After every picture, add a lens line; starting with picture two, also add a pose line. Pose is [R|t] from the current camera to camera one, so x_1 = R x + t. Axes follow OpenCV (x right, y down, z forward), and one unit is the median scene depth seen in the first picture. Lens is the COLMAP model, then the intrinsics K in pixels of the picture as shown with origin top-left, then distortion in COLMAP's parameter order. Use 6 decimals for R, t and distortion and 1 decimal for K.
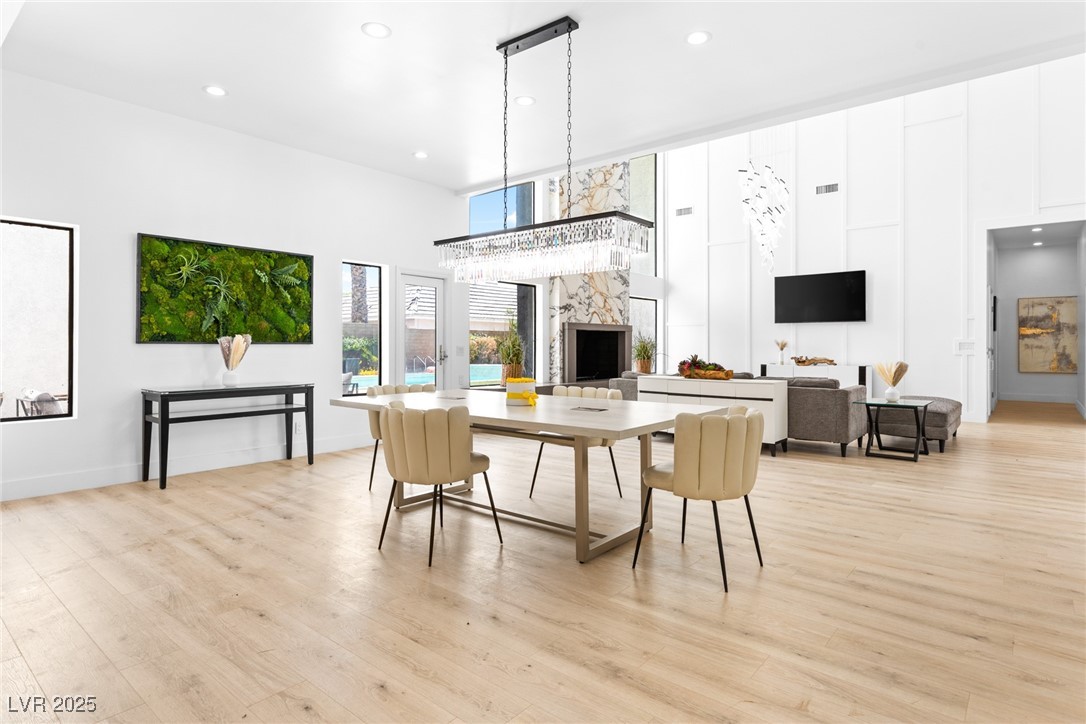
lens RADIAL K [[552.3, 0, 560.9], [0, 552.3, 343.8], [0, 0, 1]] dist [-0.005313, 0.000928]
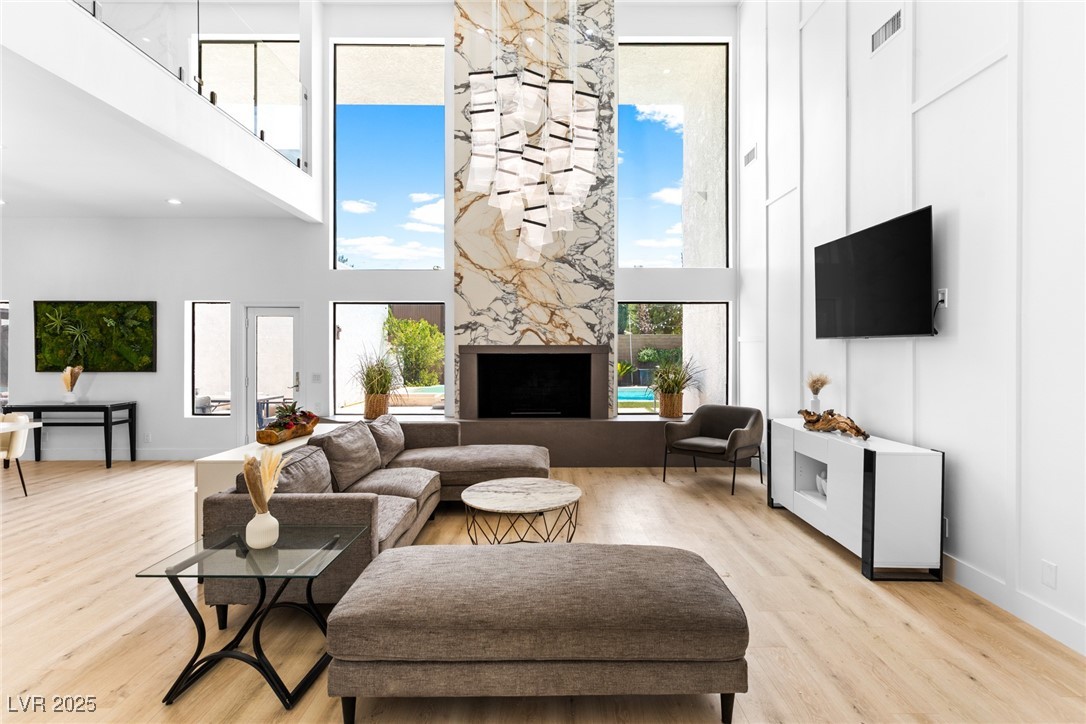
lens RADIAL K [[536.2, 0, 555.2], [0, 536.2, 349.2], [0, 0, 1]] dist [-0.005564, 0.000832]
pose [[0.659184, -0.000570, -0.751982, 0.642174], [0.001404, 0.999999, 0.000472, -0.030465], [0.751981, -0.001367, 0.659184, 0.536436]]
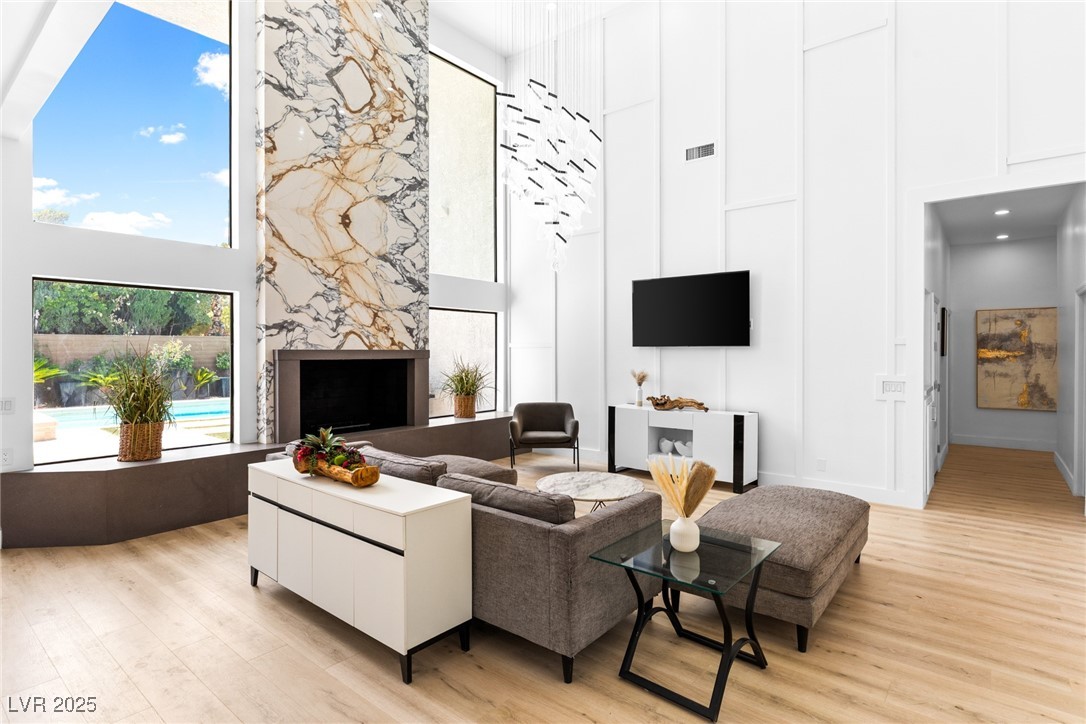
lens RADIAL K [[536.2, 0, 548.7], [0, 536.2, 353.8], [0, 0, 1]] dist [-0.005564, 0.000832]
pose [[0.999902, -0.001985, 0.013858, 0.291473], [0.001934, 0.999991, 0.003738, -0.032829], [-0.013865, -0.003711, 0.999897, 0.342559]]
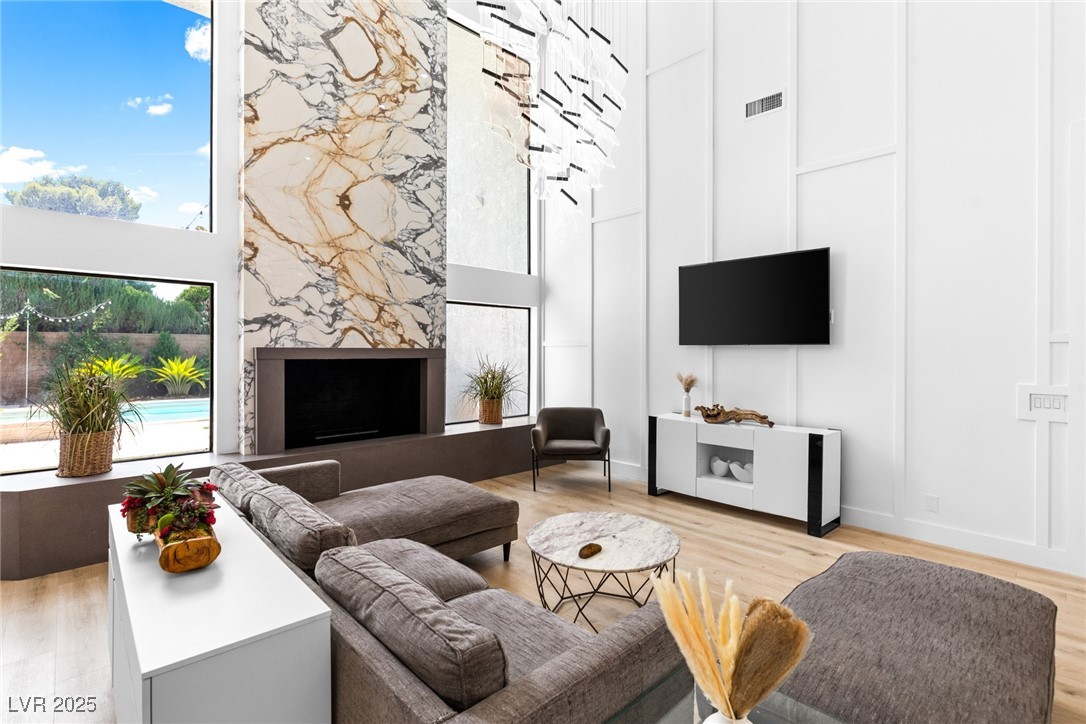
lens RADIAL K [[500.1, 0, 550.2], [0, 500.1, 352.1], [0, 0, 1]] dist [-0.005403, -0.000920]
pose [[0.993839, 0.001325, -0.110823, 0.332771], [-0.001161, 0.999998, 0.001540, -0.032446], [0.110825, -0.001401, 0.993839, 0.486801]]
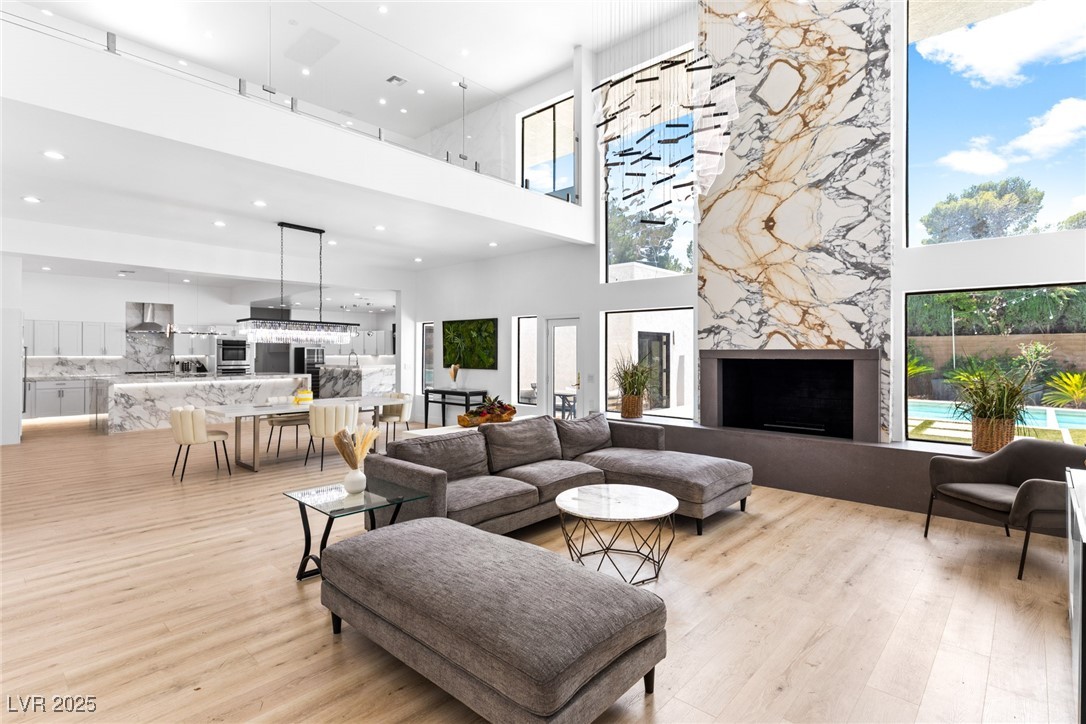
lens RADIAL K [[523.3, 0, 553.9], [0, 523.3, 350.6], [0, 0, 1]] dist [0.000222, 0.000170]
pose [[-0.026111, -0.004087, -0.999651, 0.710076], [-0.000659, 0.999991, -0.004071, -0.031652], [0.999659, 0.000553, -0.026113, 0.741263]]
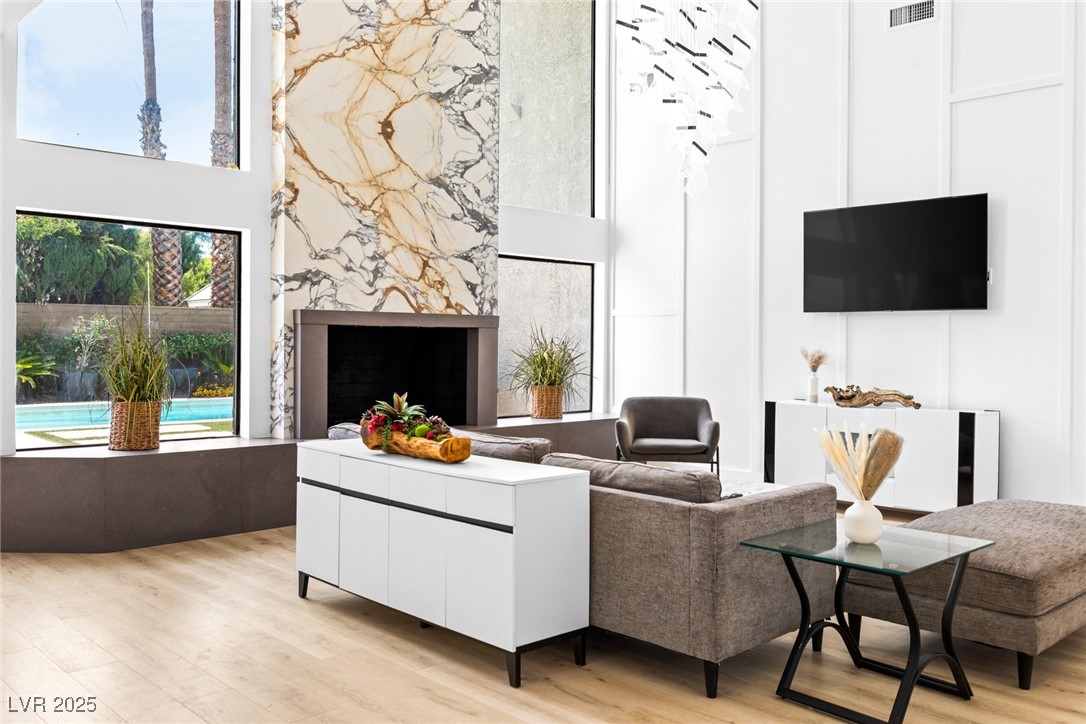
lens RADIAL K [[896.0, 0, 554.4], [0, 896.0, 343.6], [0, 0, 1]] dist [-0.002949, 0.003229]
pose [[0.994291, 0.006725, -0.106487, 0.279753], [-0.006422, 0.999974, 0.003188, -0.012728], [0.106506, -0.002486, 0.994309, 0.249812]]
